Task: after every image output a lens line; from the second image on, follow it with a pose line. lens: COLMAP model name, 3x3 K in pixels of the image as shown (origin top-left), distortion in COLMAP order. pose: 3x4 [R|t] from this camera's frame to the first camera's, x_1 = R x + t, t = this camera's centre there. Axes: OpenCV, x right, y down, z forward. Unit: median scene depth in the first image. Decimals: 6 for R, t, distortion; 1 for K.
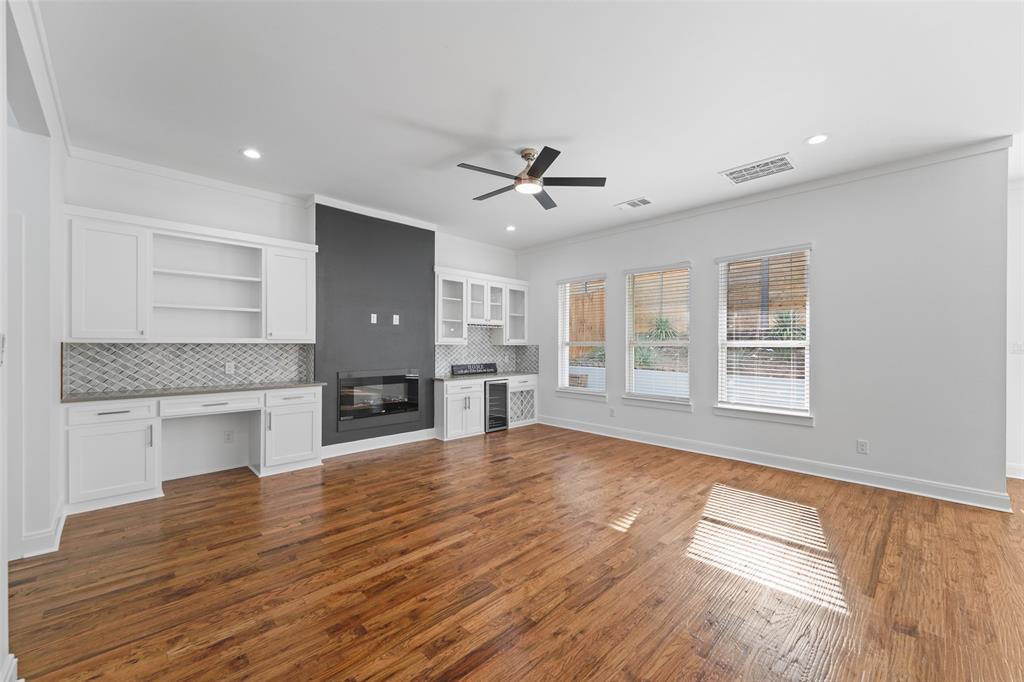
lens RADIAL K [[407.1, 0, 504.2], [0, 407.1, 344.5], [0, 0, 1]] dist [0.004253, -0.000433]
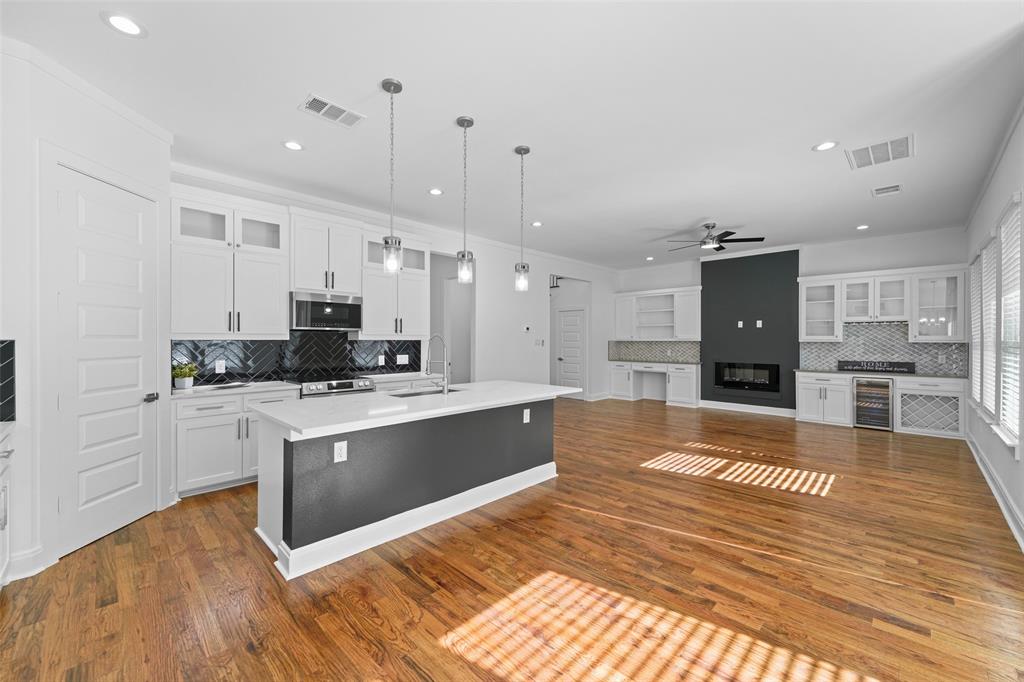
lens RADIAL K [[405.6, 0, 504.9], [0, 405.6, 341.4], [0, 0, 1]] dist [0.004762, -0.000478]
pose [[0.021291, -0.000864, -0.999773, 1.286868], [-0.000955, 0.999999, -0.000884, 0.001258], [0.999773, 0.000974, 0.021290, 0.110890]]
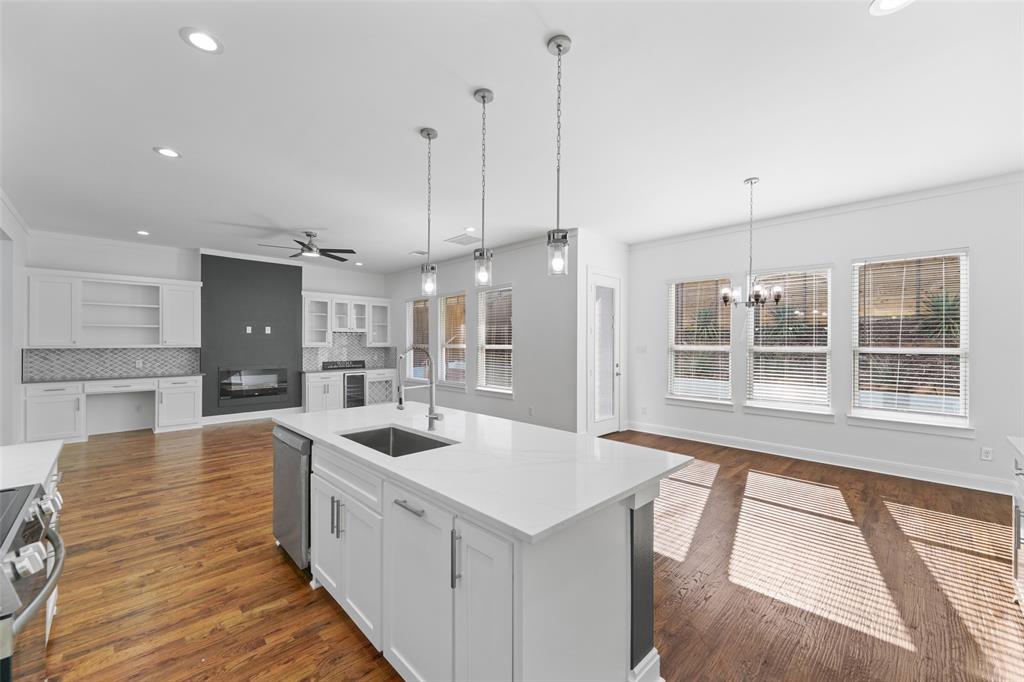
lens RADIAL K [[405.6, 0, 504.9], [0, 405.6, 341.4], [0, 0, 1]] dist [0.004762, -0.000478]
pose [[0.999955, -0.002307, 0.009203, 0.641775], [0.002330, 0.999994, -0.002476, -0.018797], [-0.009198, 0.002497, 0.999955, -0.506182]]
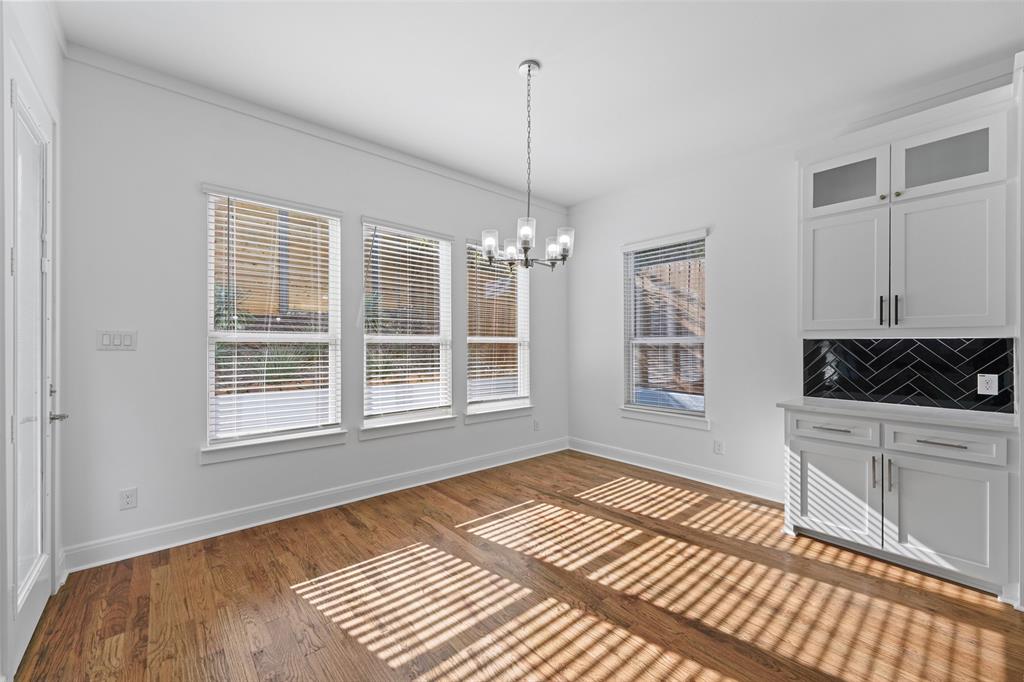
lens RADIAL K [[407.1, 0, 504.2], [0, 407.1, 344.5], [0, 0, 1]] dist [0.004253, -0.000433]
pose [[0.059969, -0.006659, 0.998178, 0.625979], [-0.002815, 0.999973, 0.006840, 0.006601], [-0.998196, -0.003220, 0.059949, 0.355915]]
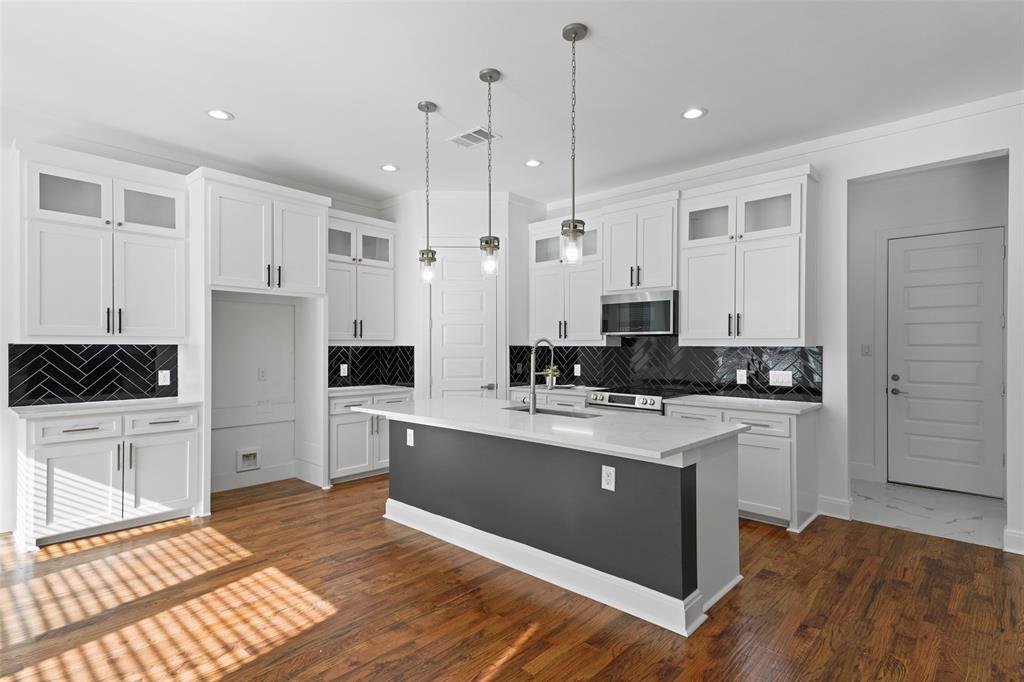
lens RADIAL K [[518.0, 0, 505.3], [0, 518.0, 343.9], [0, 0, 1]] dist [0.033866, -0.002107]
pose [[-0.998035, -0.006588, -0.062313, 0.639237], [-0.006299, 0.999968, -0.004839, -0.000324], [0.062343, -0.004437, -0.998045, 0.754184]]
